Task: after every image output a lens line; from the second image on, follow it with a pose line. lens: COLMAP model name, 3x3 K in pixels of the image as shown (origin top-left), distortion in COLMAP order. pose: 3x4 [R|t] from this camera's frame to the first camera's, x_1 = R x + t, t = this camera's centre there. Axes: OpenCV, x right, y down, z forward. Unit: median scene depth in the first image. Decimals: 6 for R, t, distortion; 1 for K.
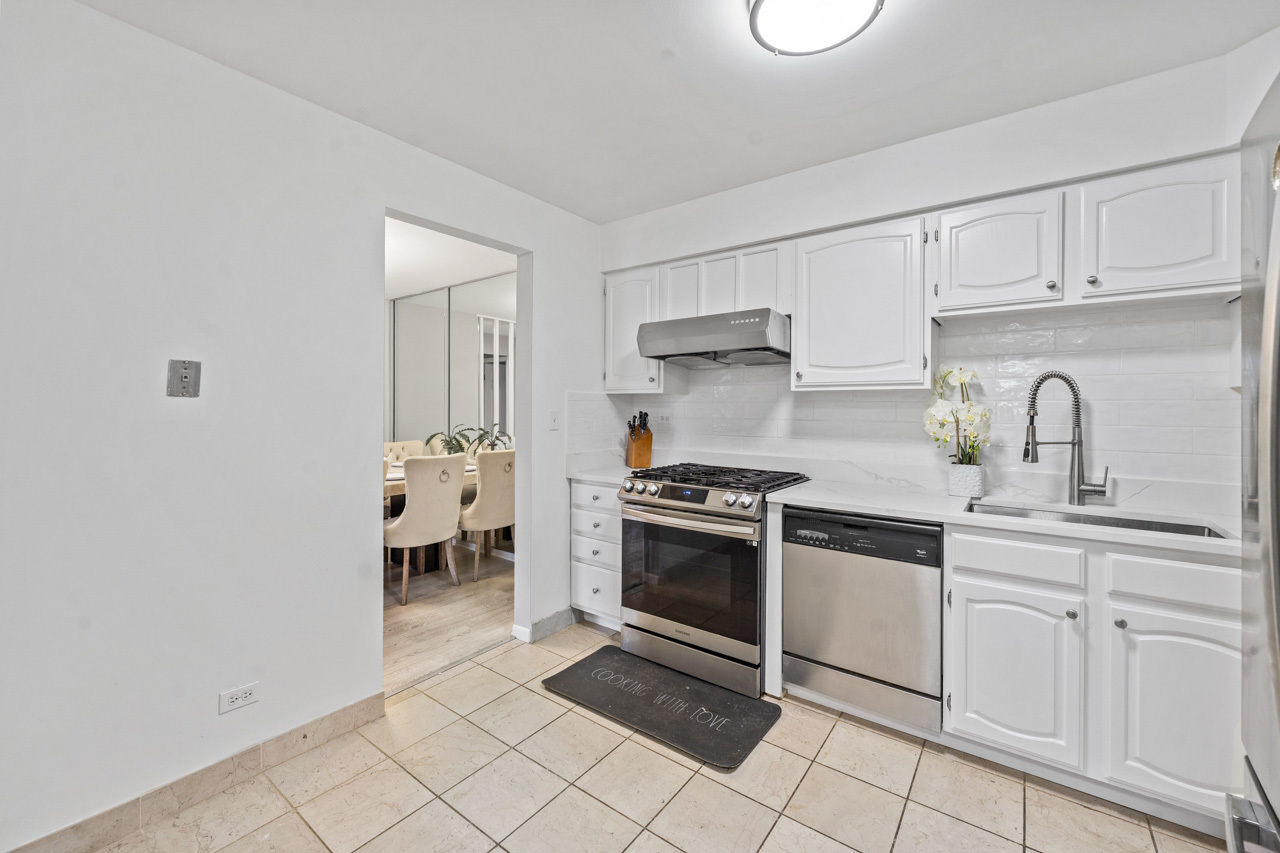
lens RADIAL K [[519.3, 0, 631.4], [0, 519.3, 410.3], [0, 0, 1]] dist [-0.000574, 0.000051]
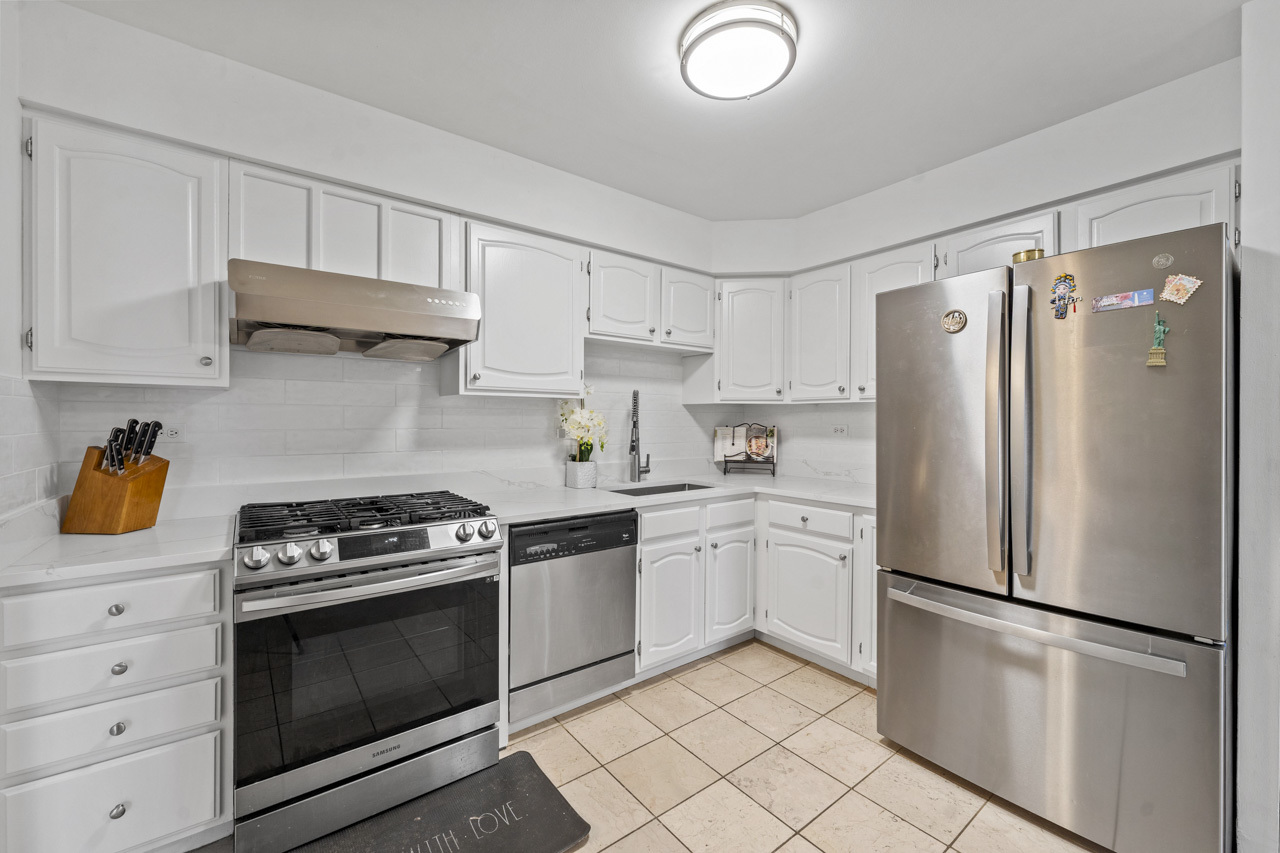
lens RADIAL K [[519.3, 0, 638.4], [0, 519.3, 423.0], [0, 0, 1]] dist [-0.000574, 0.000051]
pose [[0.256899, -0.011122, 0.966374, -0.516460], [0.000425, 0.999935, 0.011396, -0.000276], [-0.966438, -0.002517, 0.256887, 0.583506]]
